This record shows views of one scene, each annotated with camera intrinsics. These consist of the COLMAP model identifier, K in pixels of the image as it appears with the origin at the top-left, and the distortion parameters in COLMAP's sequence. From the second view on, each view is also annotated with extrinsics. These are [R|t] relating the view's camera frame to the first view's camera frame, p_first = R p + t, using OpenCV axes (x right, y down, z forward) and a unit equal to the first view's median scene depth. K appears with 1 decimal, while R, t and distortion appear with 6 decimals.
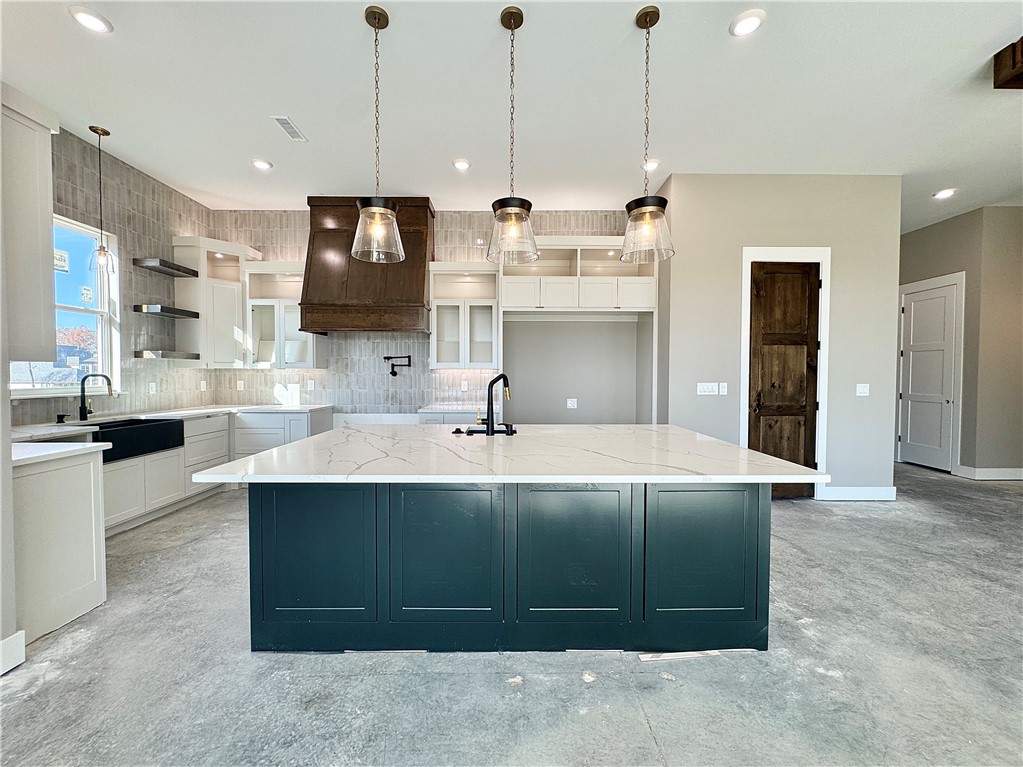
lens RADIAL K [[410.2, 0, 511.4], [0, 410.2, 385.4], [0, 0, 1]] dist [-0.005069, 0.000608]
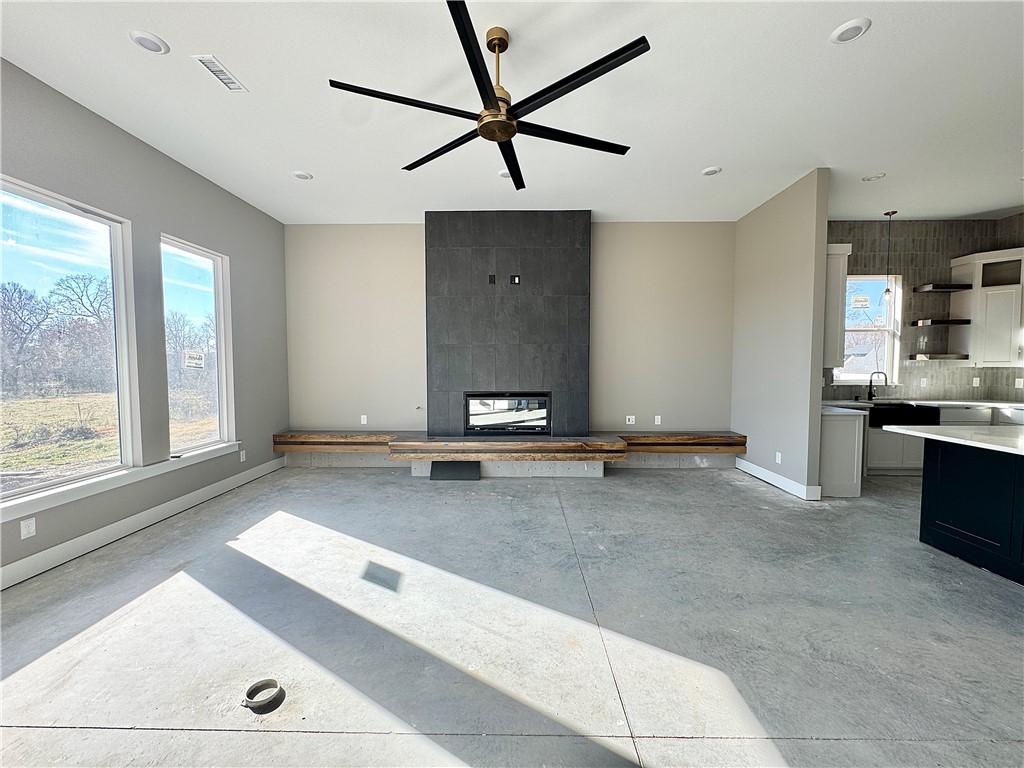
lens RADIAL K [[410.6, 0, 510.2], [0, 410.6, 385.0], [0, 0, 1]] dist [-0.005069, 0.000608]
pose [[-0.026997, 0.047650, -0.998499, 0.472502], [-0.027083, 0.998462, 0.048380, -0.012217], [0.999269, 0.028348, -0.025665, -0.295580]]
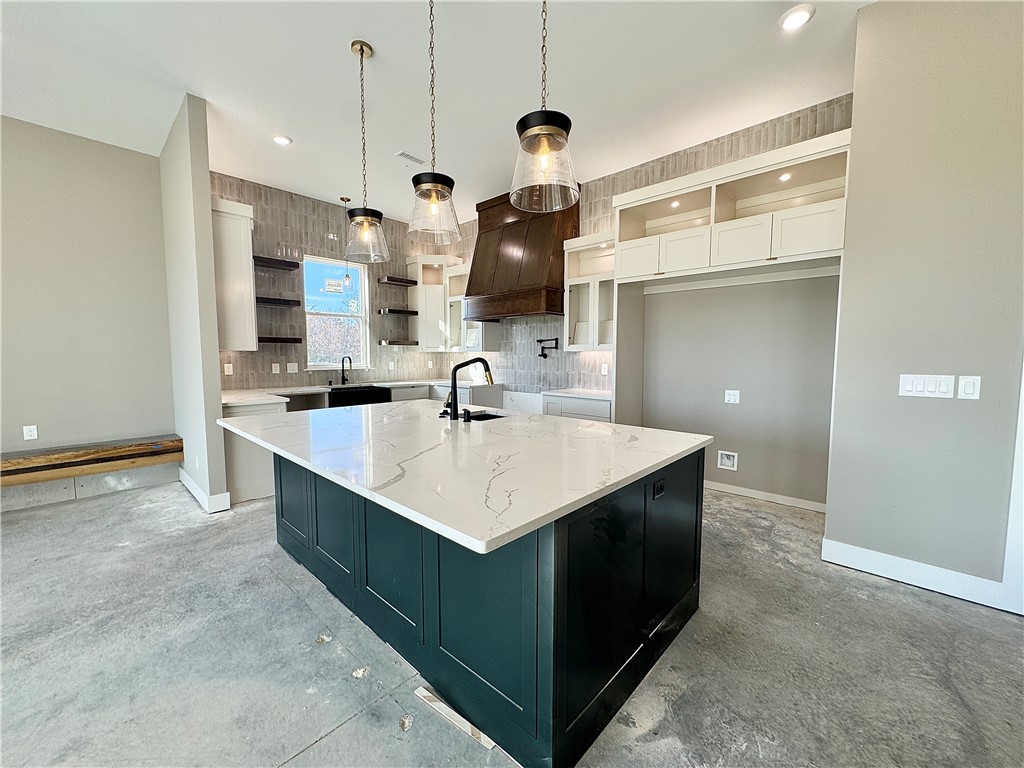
lens RADIAL K [[410.6, 0, 512.3], [0, 410.6, 383.7], [0, 0, 1]] dist [-0.005069, 0.000608]
pose [[0.726493, 0.049022, -0.685423, 0.445168], [-0.019237, 0.998512, 0.051025, -0.011999], [0.686904, -0.023884, 0.726355, 0.228268]]
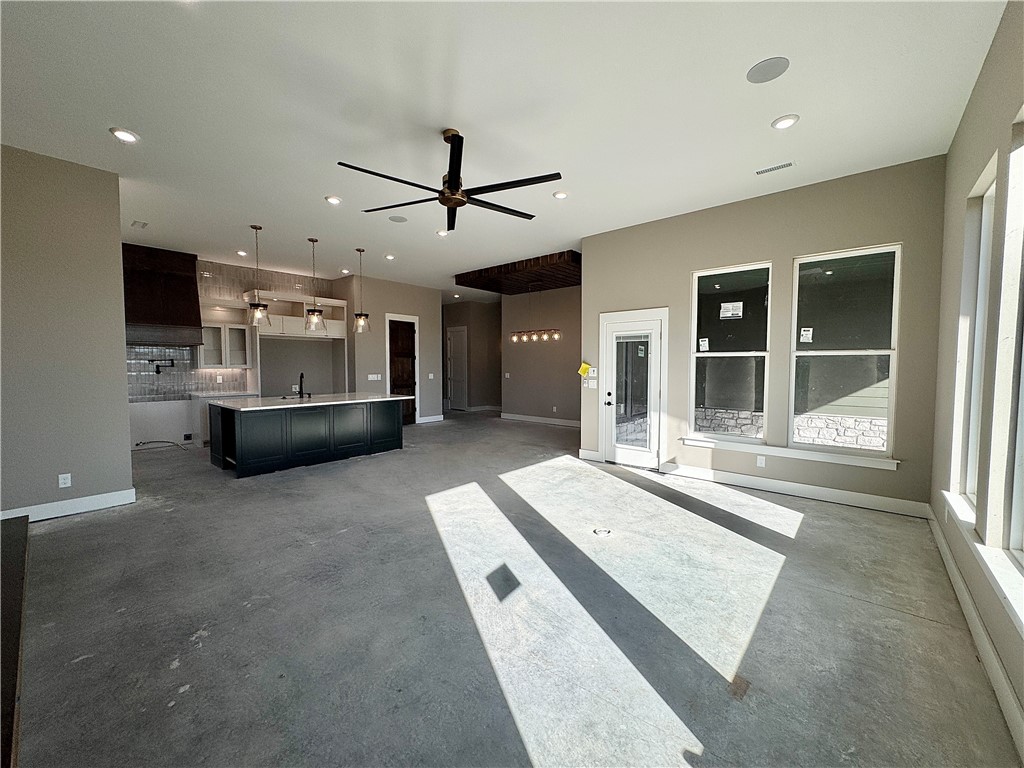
lens RADIAL K [[410.6, 0, 510.0], [0, 410.6, 383.6], [0, 0, 1]] dist [-0.005069, 0.000608]
pose [[0.662426, -0.036634, 0.748231, -0.642362], [0.022295, 0.999325, 0.029189, -0.005694], [-0.748796, -0.002654, 0.662796, -0.948119]]
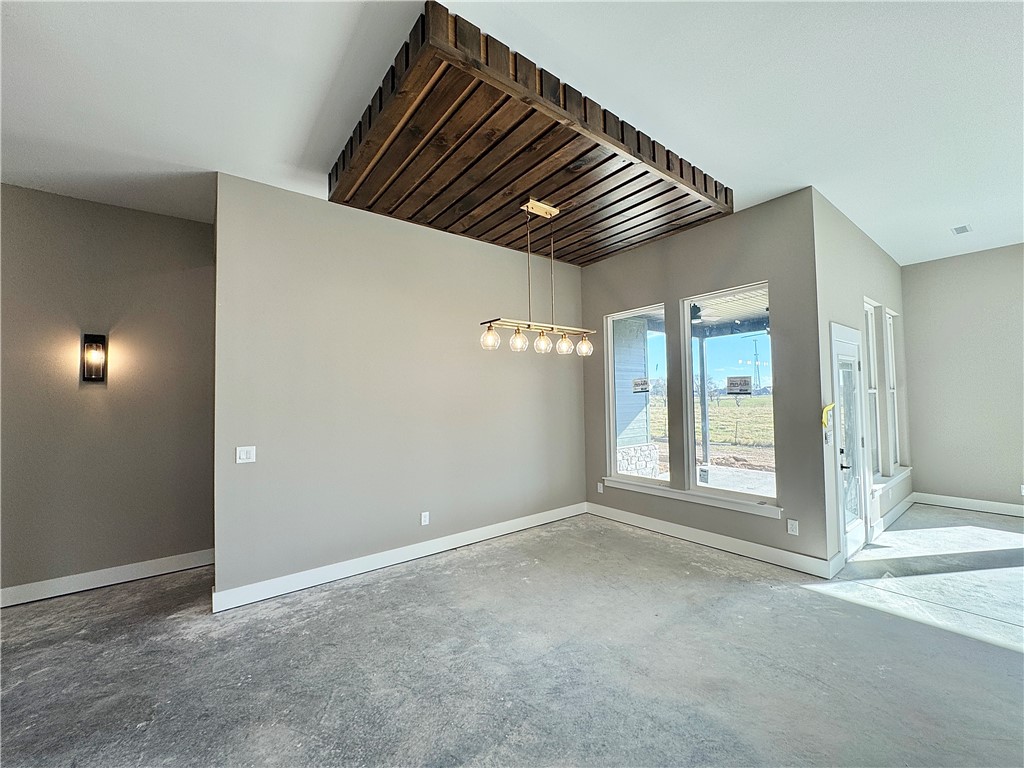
lens RADIAL K [[410.6, 0, 511.0], [0, 410.6, 382.9], [0, 0, 1]] dist [-0.005069, 0.000608]
pose [[-0.602873, 0.040063, 0.796831, 0.341327], [0.040358, 0.998991, -0.019693, -0.079330], [-0.796816, 0.020286, -0.603882, 0.807812]]
